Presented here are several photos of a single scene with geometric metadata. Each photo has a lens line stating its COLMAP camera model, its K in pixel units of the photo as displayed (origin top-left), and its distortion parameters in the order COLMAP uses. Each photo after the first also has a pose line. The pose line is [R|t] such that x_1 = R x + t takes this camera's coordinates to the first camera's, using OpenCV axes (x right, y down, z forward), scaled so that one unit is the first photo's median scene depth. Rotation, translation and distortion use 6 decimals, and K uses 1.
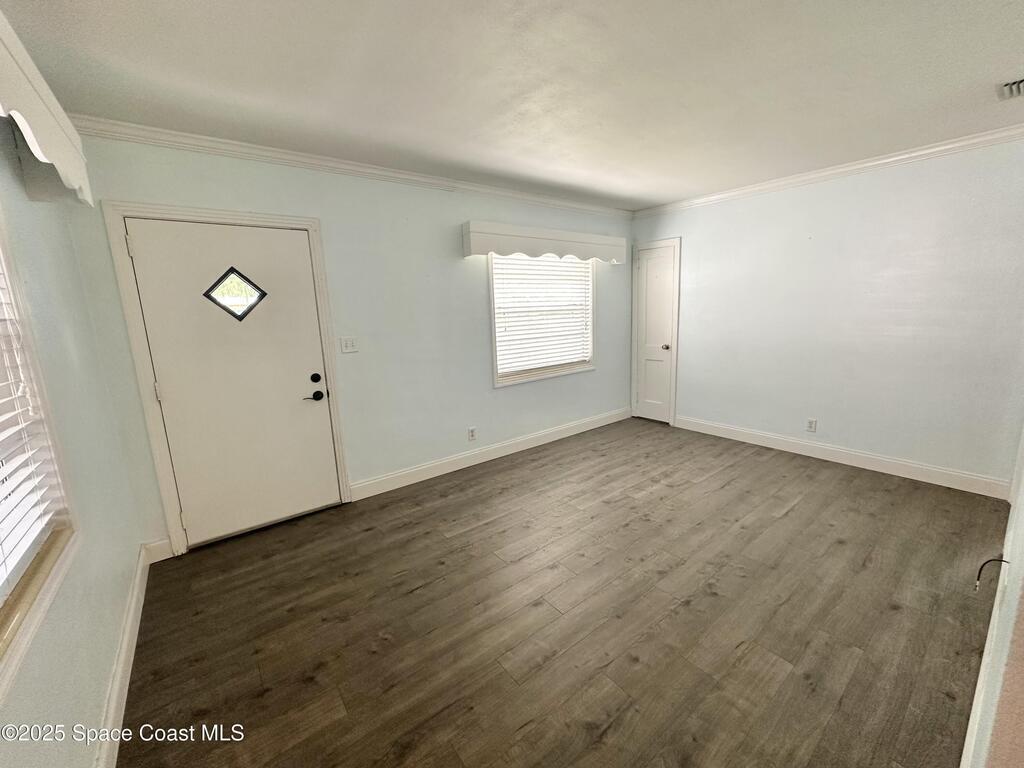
lens RADIAL K [[409.3, 0, 512.4], [0, 409.3, 381.4], [0, 0, 1]] dist [-0.001986, 0.000604]
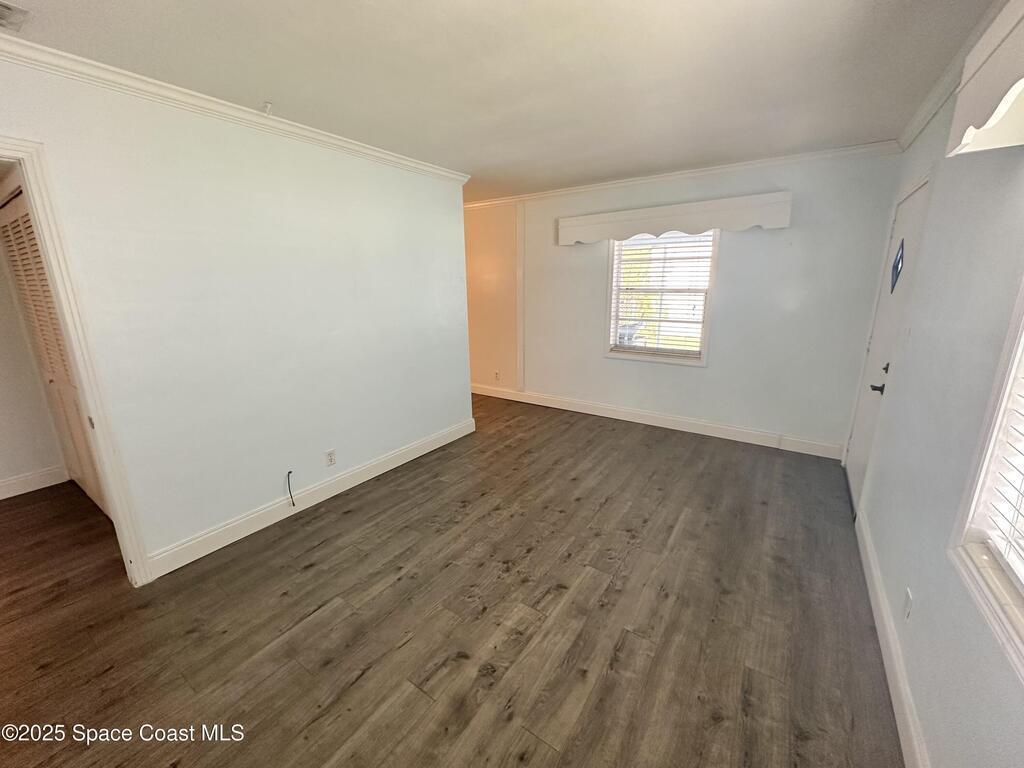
lens RADIAL K [[409.3, 0, 512.4], [0, 409.3, 381.4], [0, 0, 1]] dist [-0.001986, 0.000604]
pose [[-0.951949, 0.118266, -0.282501, 0.431981], [-0.008582, 0.911766, 0.410620, -0.284968], [0.306137, 0.393313, -0.866940, 1.339845]]
